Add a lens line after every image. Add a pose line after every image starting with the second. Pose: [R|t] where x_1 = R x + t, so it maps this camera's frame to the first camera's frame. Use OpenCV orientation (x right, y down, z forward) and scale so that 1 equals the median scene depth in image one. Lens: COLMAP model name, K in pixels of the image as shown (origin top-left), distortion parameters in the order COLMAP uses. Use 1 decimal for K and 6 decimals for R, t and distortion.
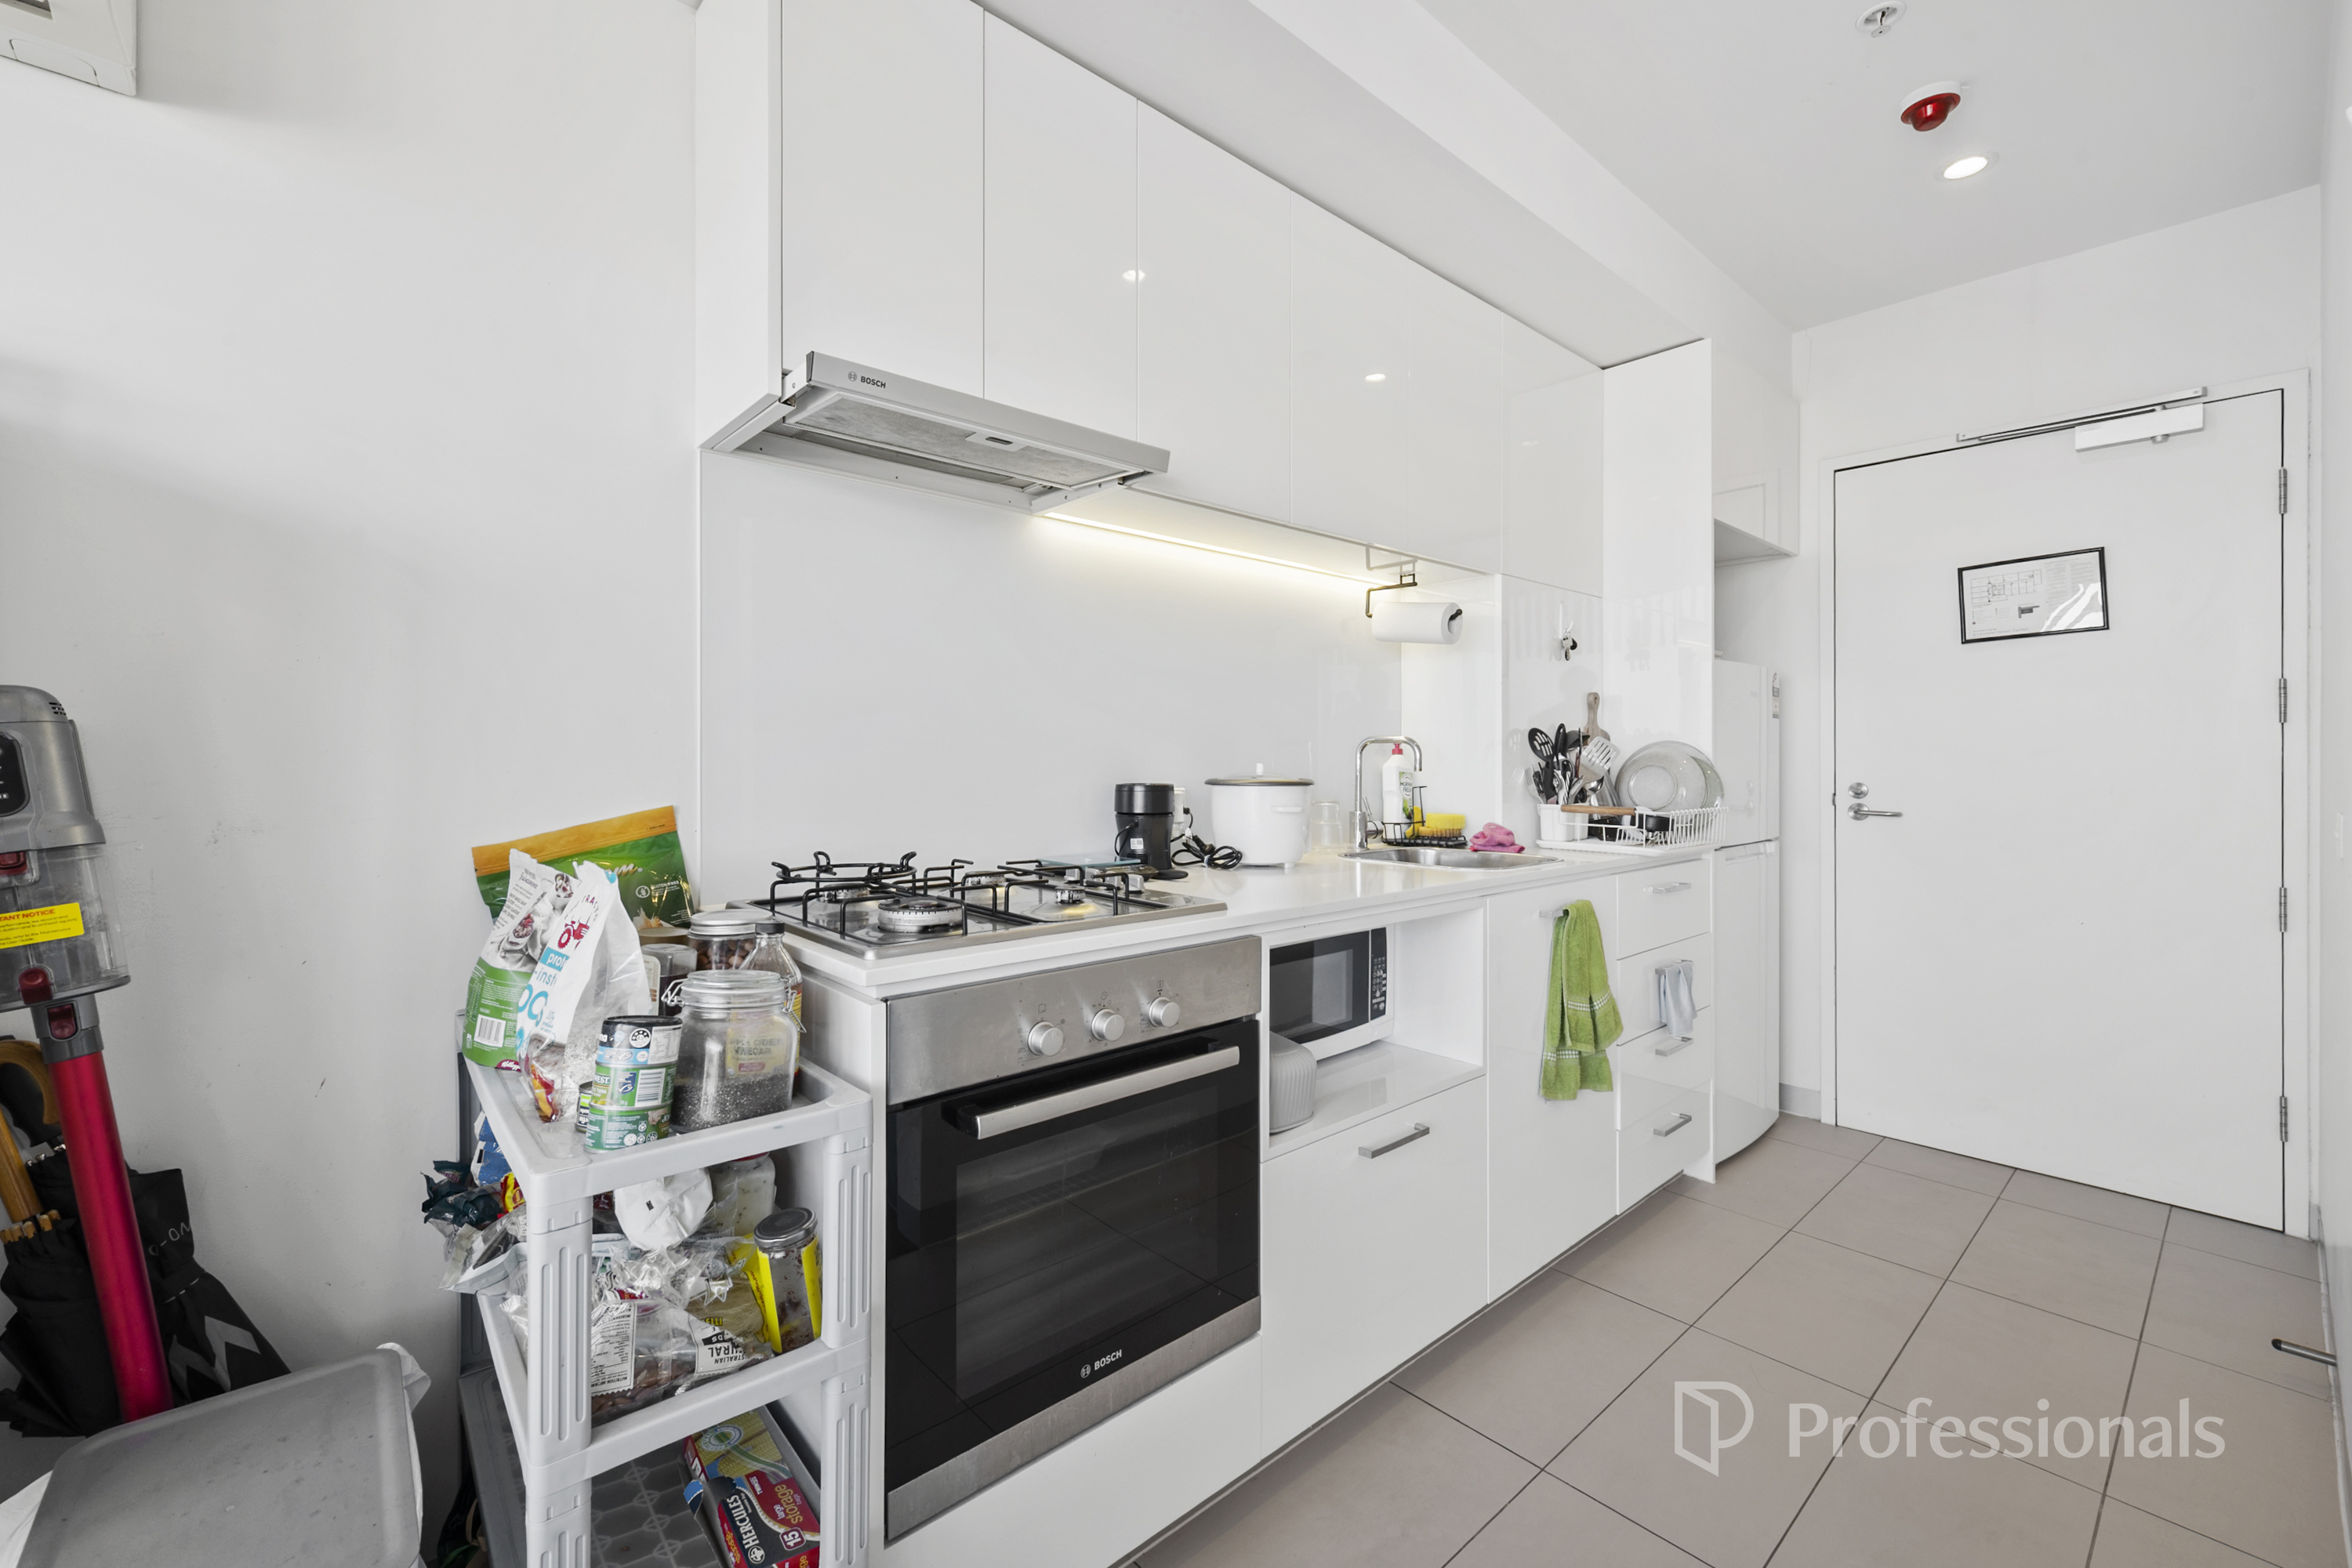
lens RADIAL K [[969.6, 0, 1172.4], [0, 969.6, 775.8], [0, 0, 1]] dist [-0.001686, -0.000241]
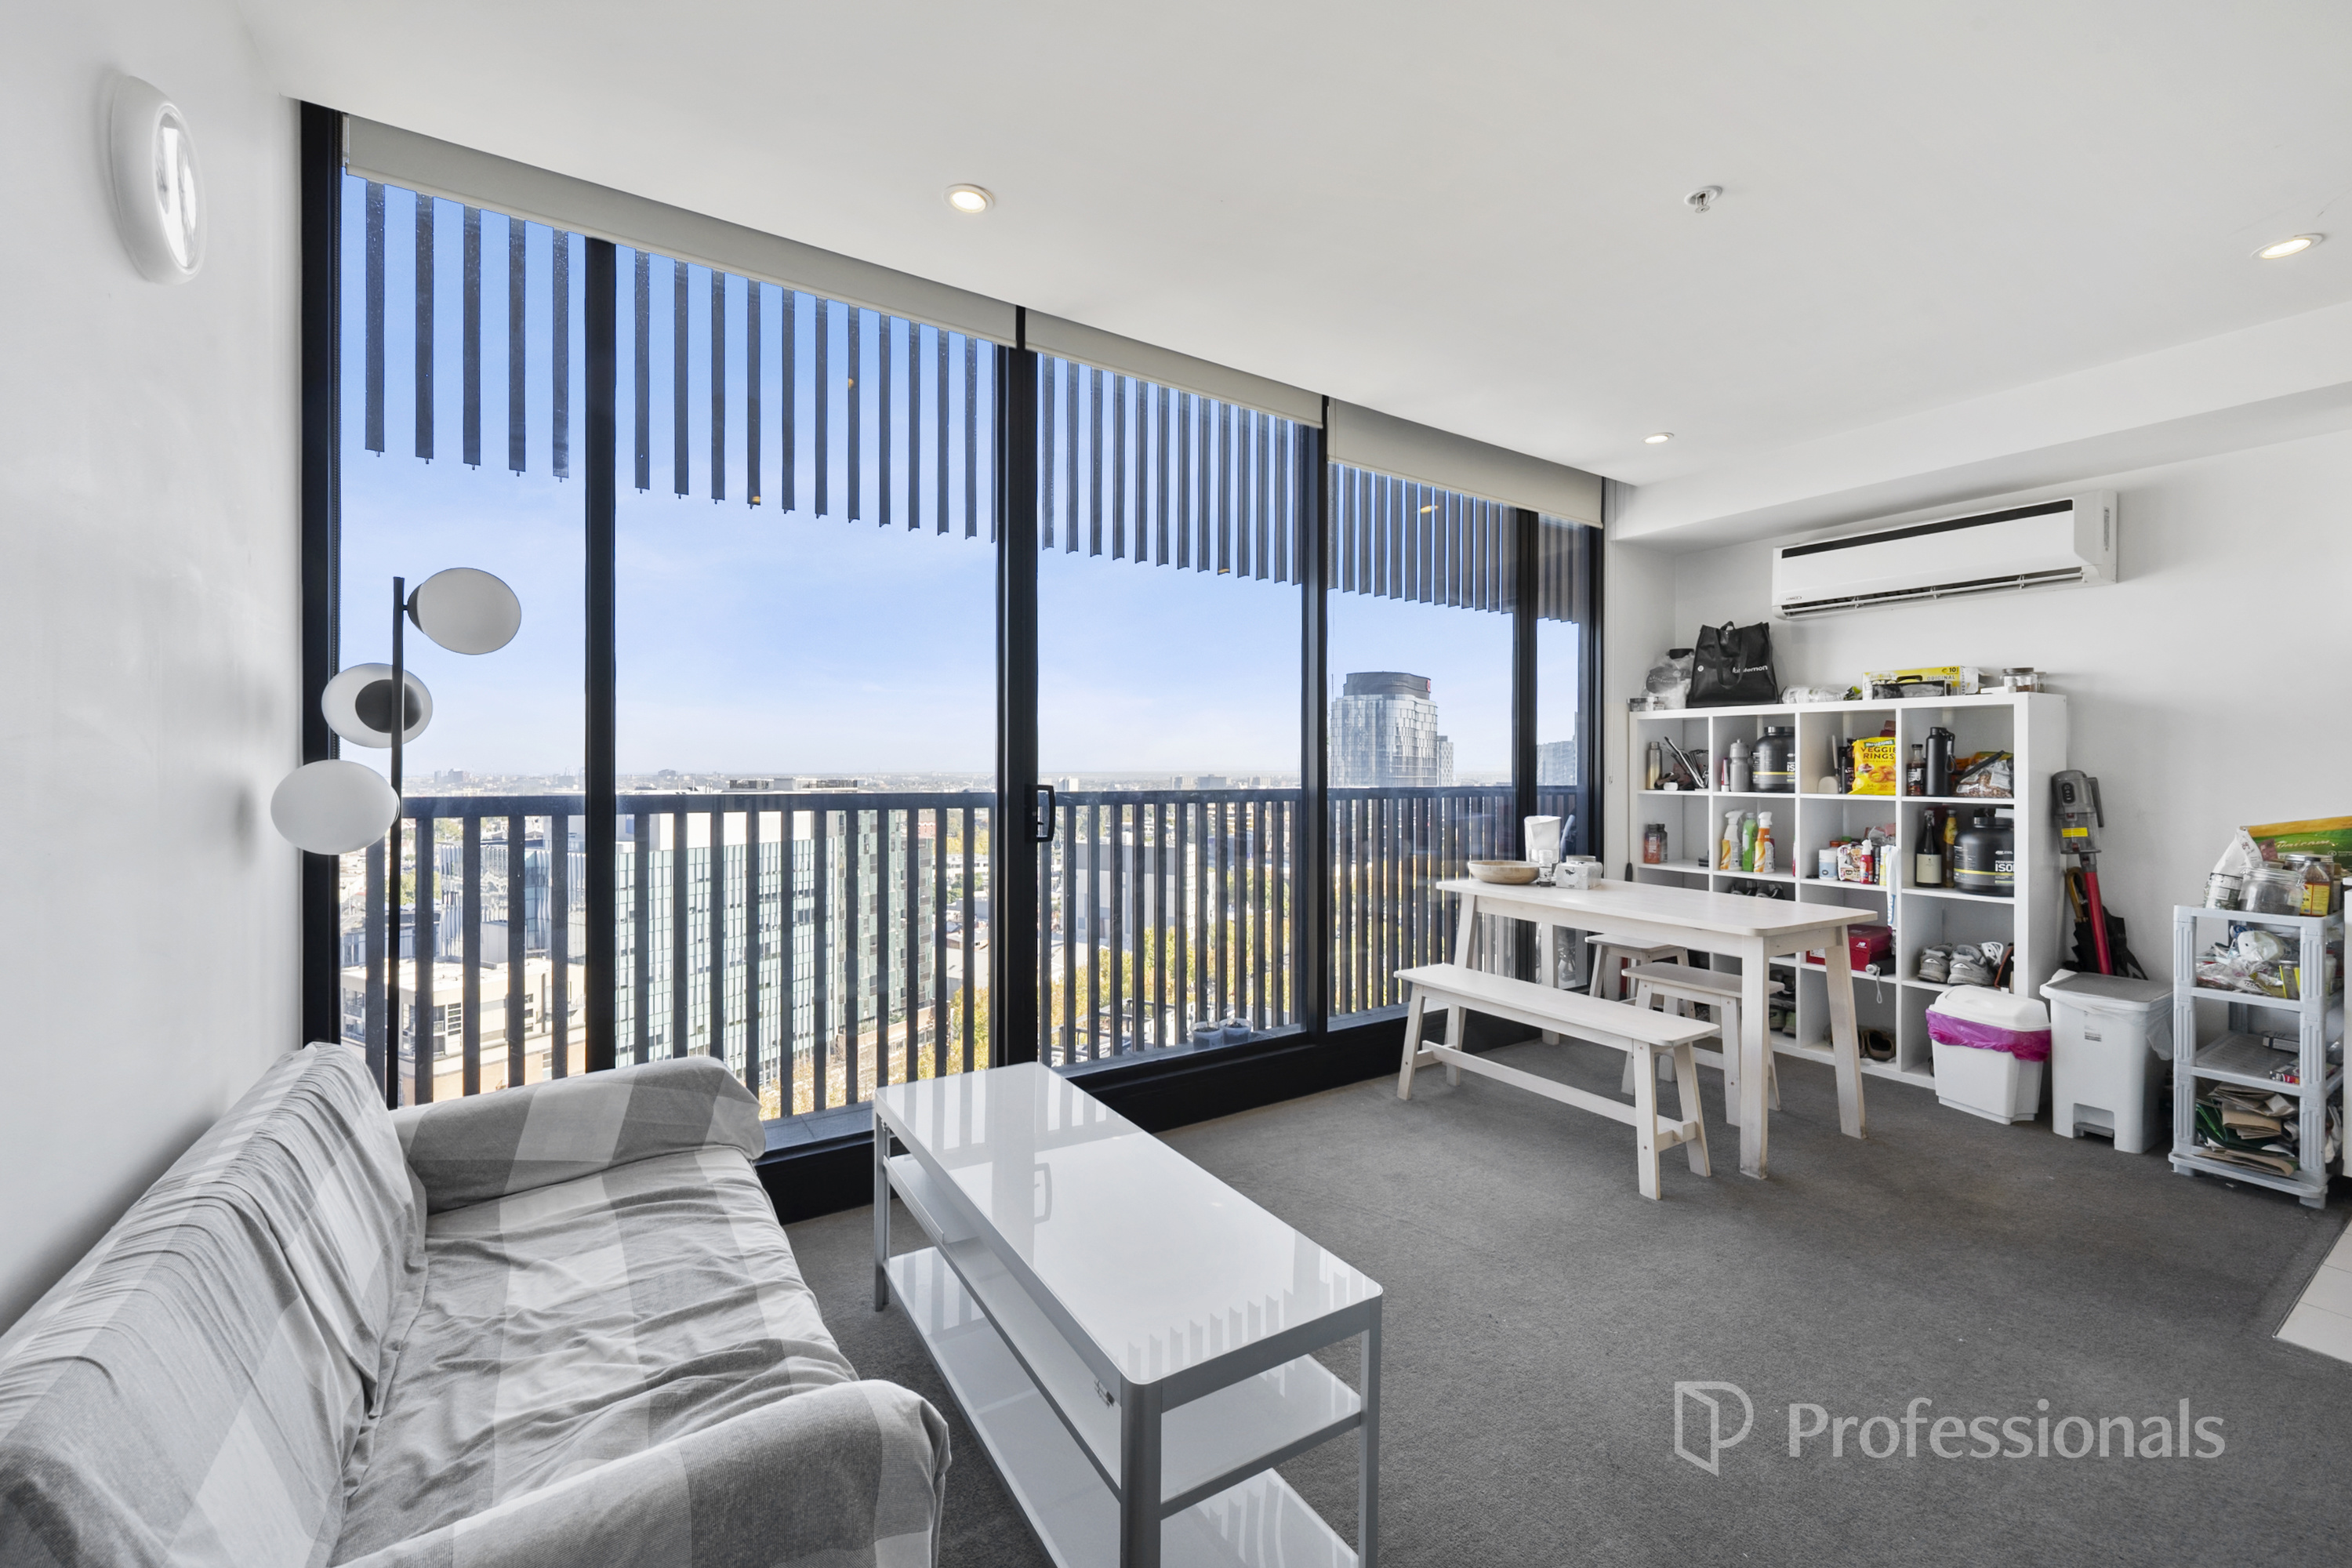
lens RADIAL K [[935.5, 0, 1171.3], [0, 935.5, 783.9], [0, 0, 1]] dist [-0.001721, -0.000390]
pose [[-0.148694, 0.016203, -0.988750, 2.569054], [-0.007882, 0.999815, 0.017570, -0.065318], [0.988852, 0.010406, -0.148539, -1.712089]]
